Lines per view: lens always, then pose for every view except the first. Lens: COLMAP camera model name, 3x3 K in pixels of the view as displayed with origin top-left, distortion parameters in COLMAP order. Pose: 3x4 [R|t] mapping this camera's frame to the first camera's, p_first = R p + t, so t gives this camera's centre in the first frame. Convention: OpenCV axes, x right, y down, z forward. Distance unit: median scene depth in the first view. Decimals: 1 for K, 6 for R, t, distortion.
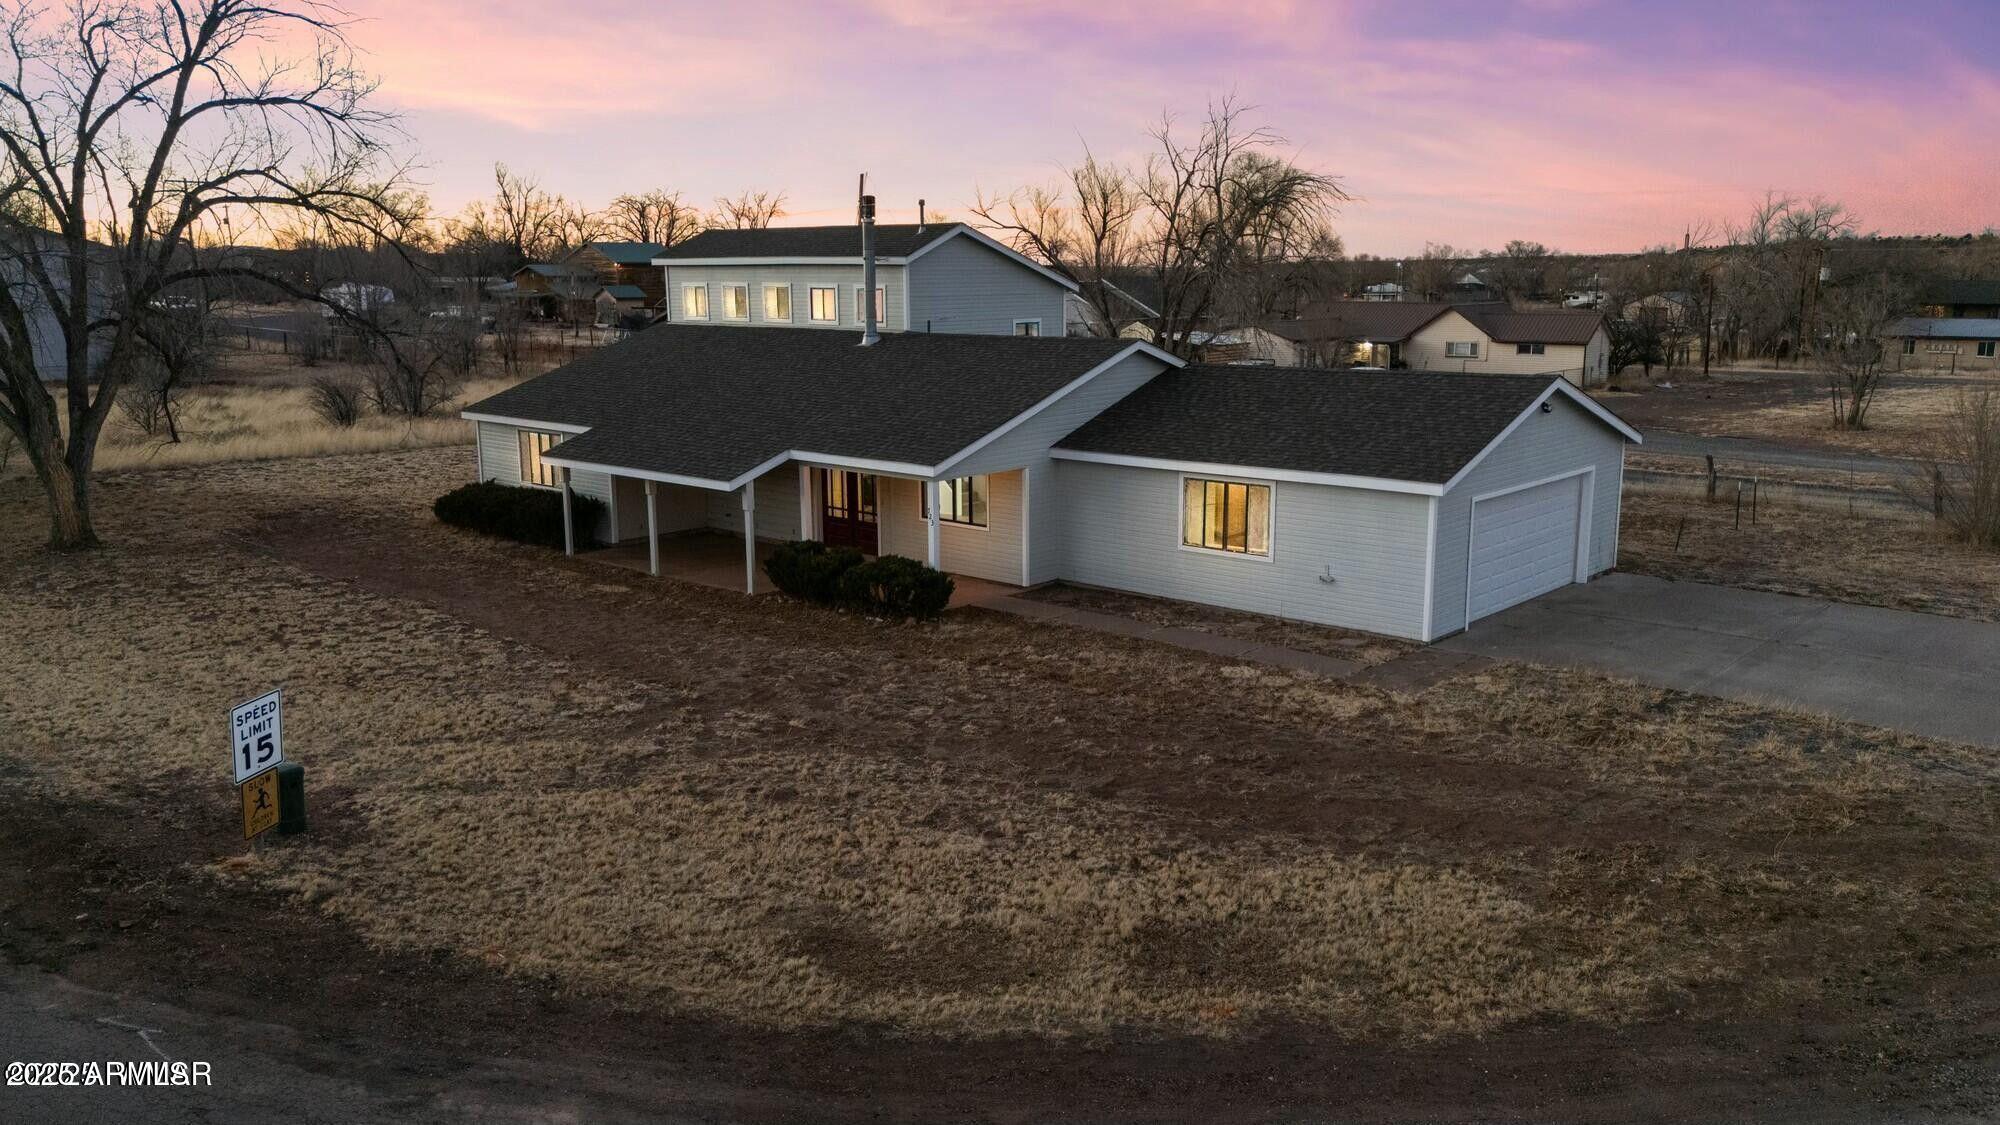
lens RADIAL K [[1465.1, 0, 1028.6], [0, 1465.1, 673.0], [0, 0, 1]] dist [0.055592, -0.031626]
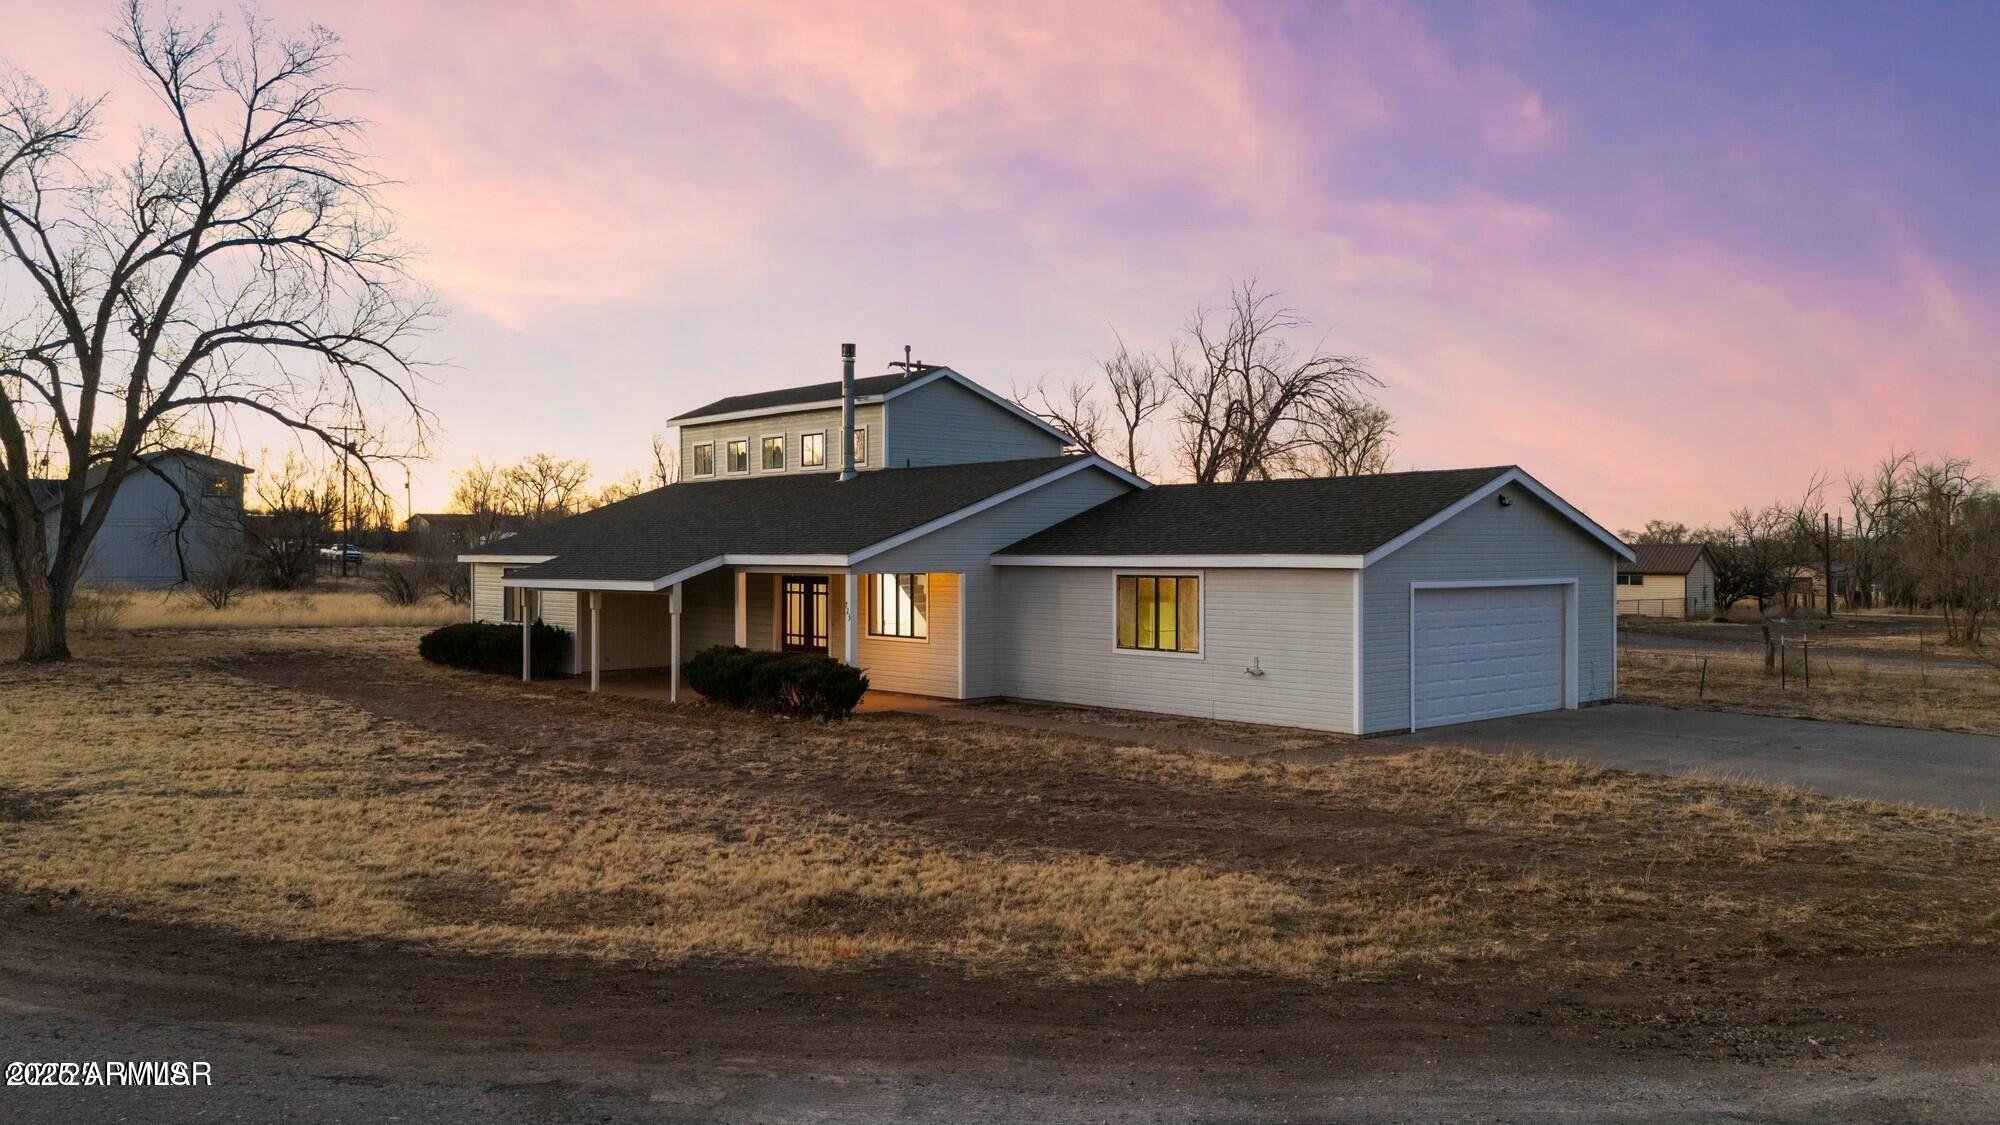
lens RADIAL K [[1465.1, 0, 1050.0], [0, 1465.1, 666.8], [0, 0, 1]] dist [0.055592, -0.031626]
pose [[0.994822, 0.014994, -0.100525, 0.136160], [-0.035247, 0.978573, -0.202862, 0.099264], [0.095329, 0.205355, 0.974034, 0.080785]]
